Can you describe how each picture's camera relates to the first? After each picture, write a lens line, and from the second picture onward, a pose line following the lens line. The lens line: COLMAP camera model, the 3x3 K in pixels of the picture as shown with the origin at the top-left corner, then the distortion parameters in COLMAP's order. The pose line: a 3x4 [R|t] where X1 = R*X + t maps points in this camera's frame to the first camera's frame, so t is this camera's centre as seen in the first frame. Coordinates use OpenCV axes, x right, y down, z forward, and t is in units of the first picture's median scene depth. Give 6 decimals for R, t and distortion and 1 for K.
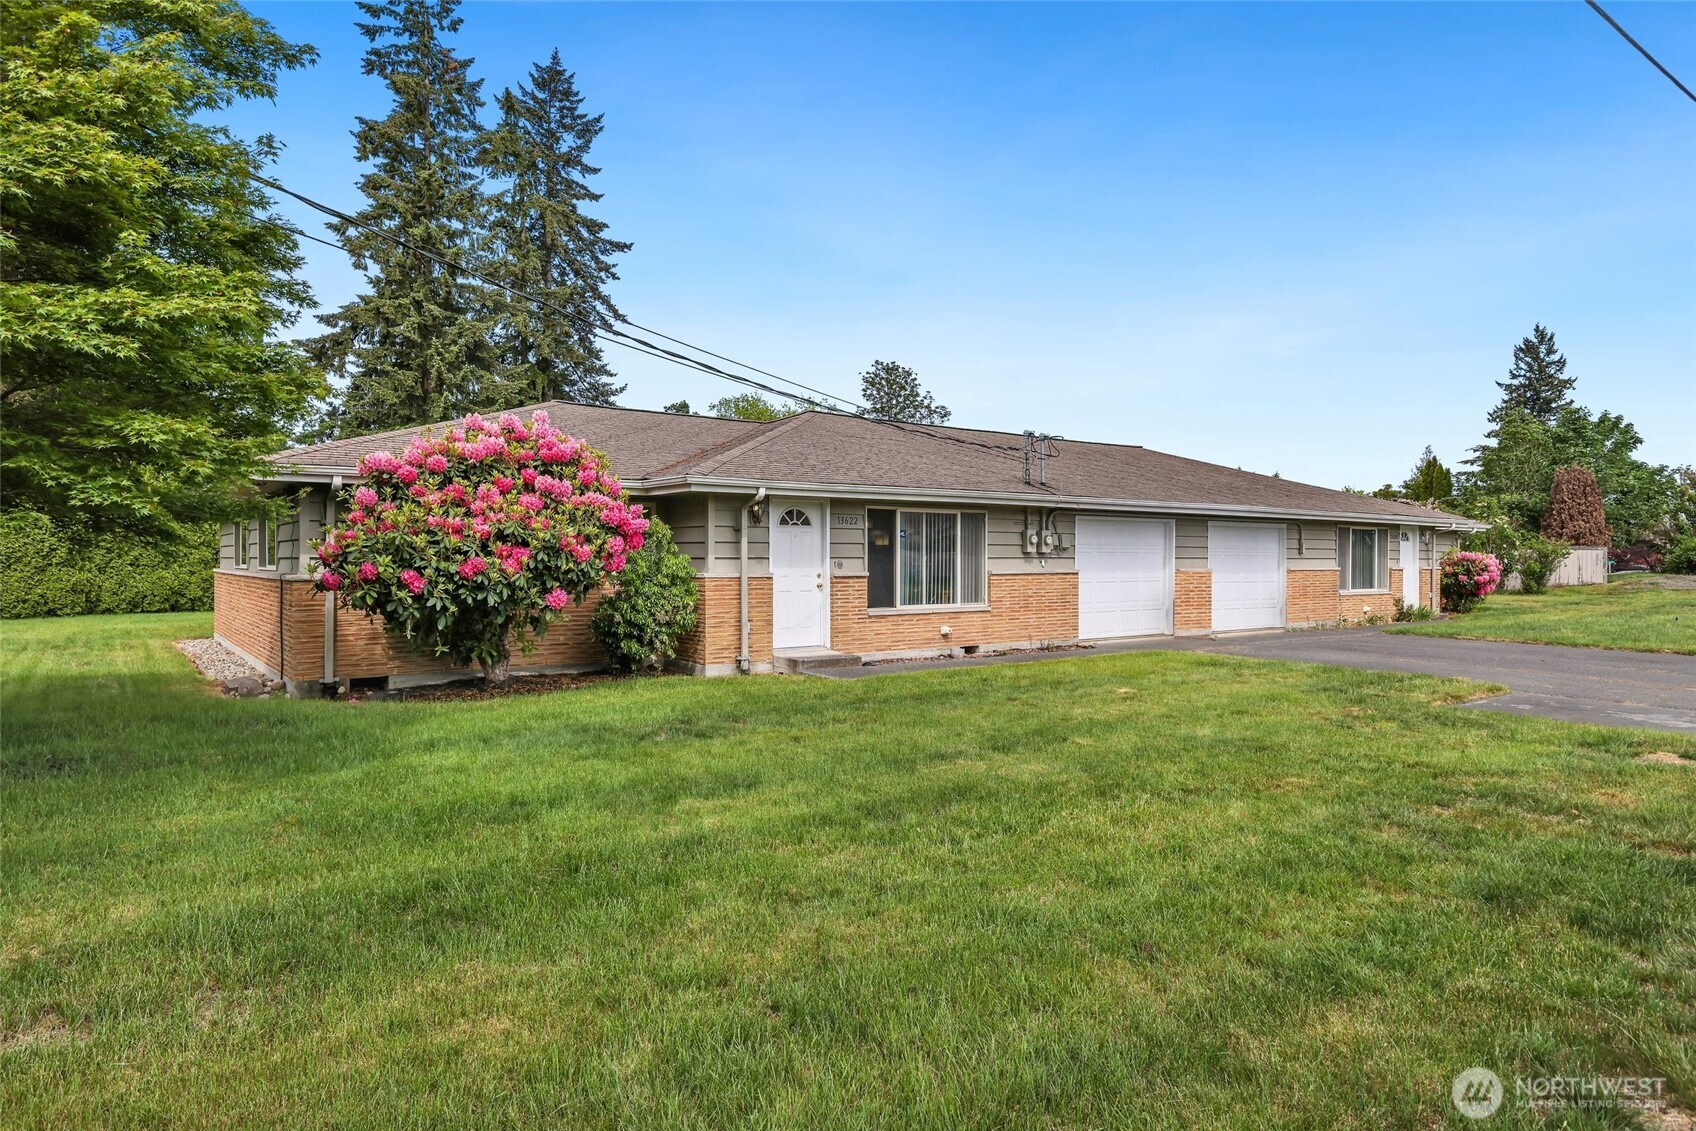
lens RADIAL K [[996.3, 0, 848.0], [0, 996.3, 565.5], [0, 0, 1]] dist [0.000462, 0.000126]
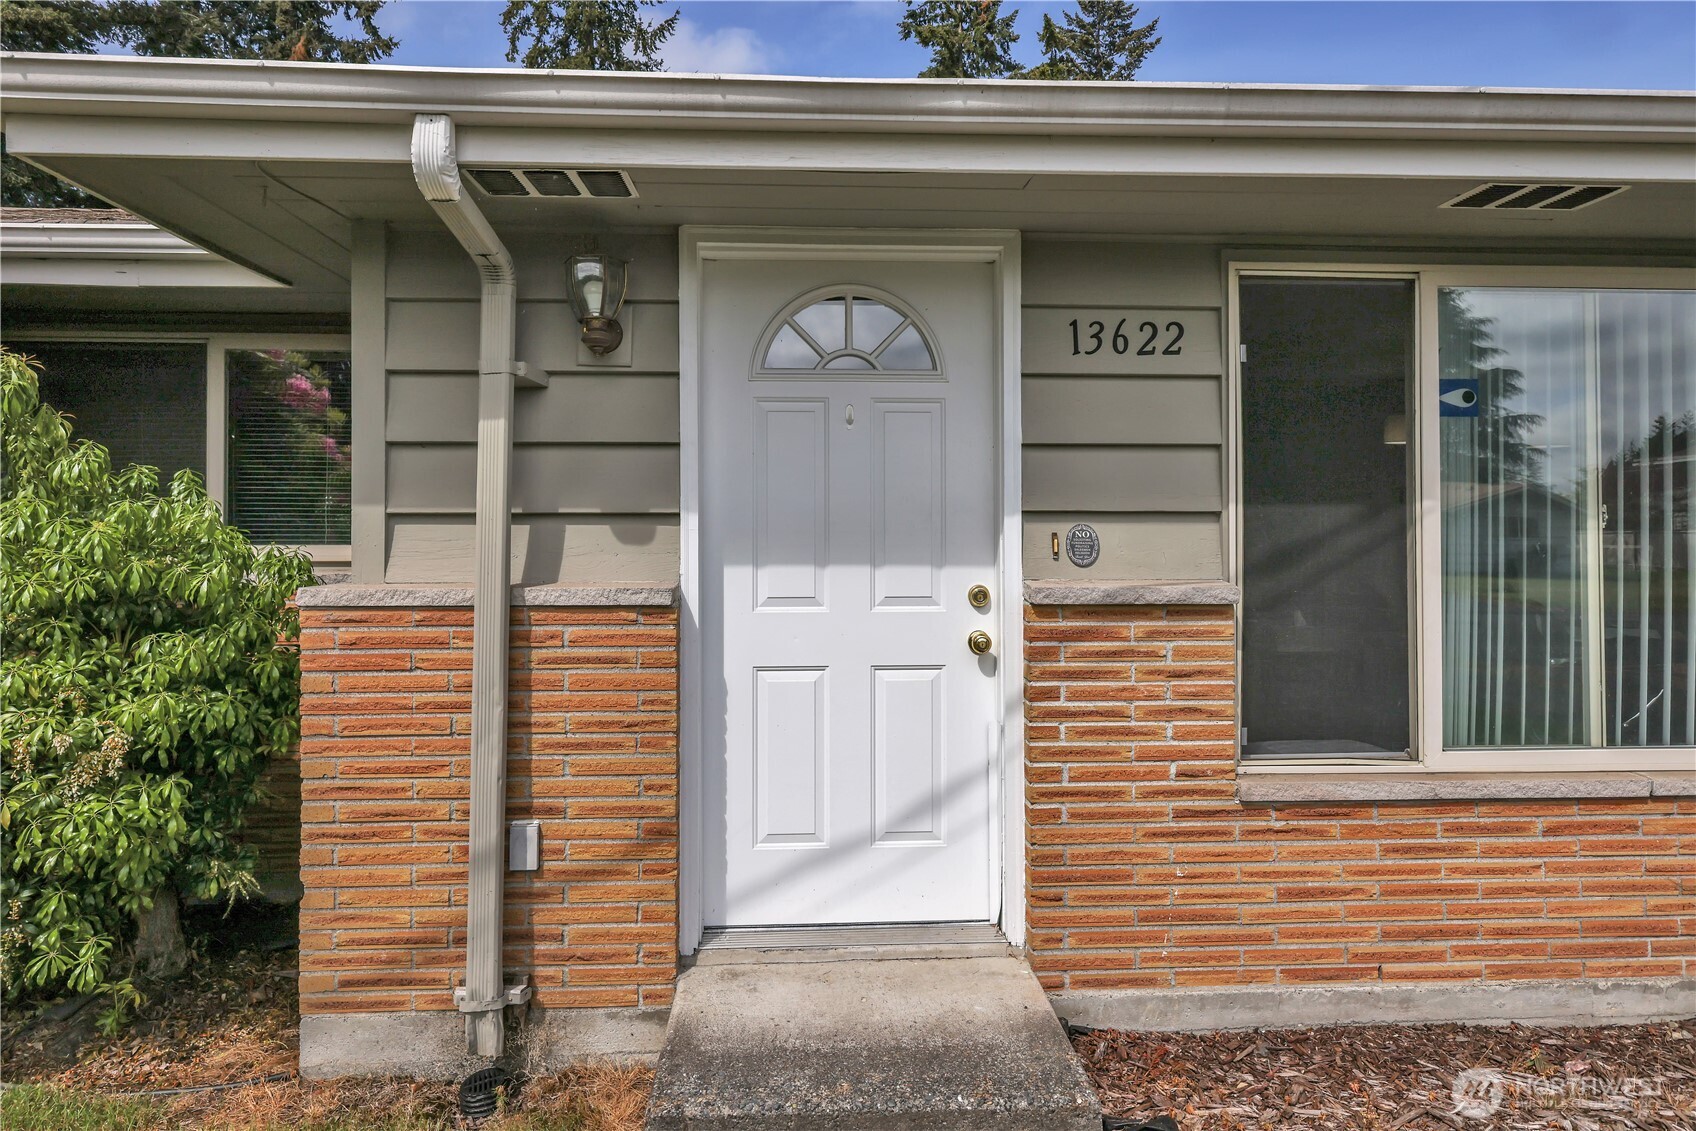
lens RADIAL K [[996.3, 0, 848.0], [0, 996.3, 565.5], [0, 0, 1]] dist [0.000462, 0.000126]
pose [[0.832906, 0.009343, -0.553336, 0.063150], [0.001513, 0.999815, 0.019159, -0.001196], [0.553413, -0.016795, 0.832738, 0.770827]]
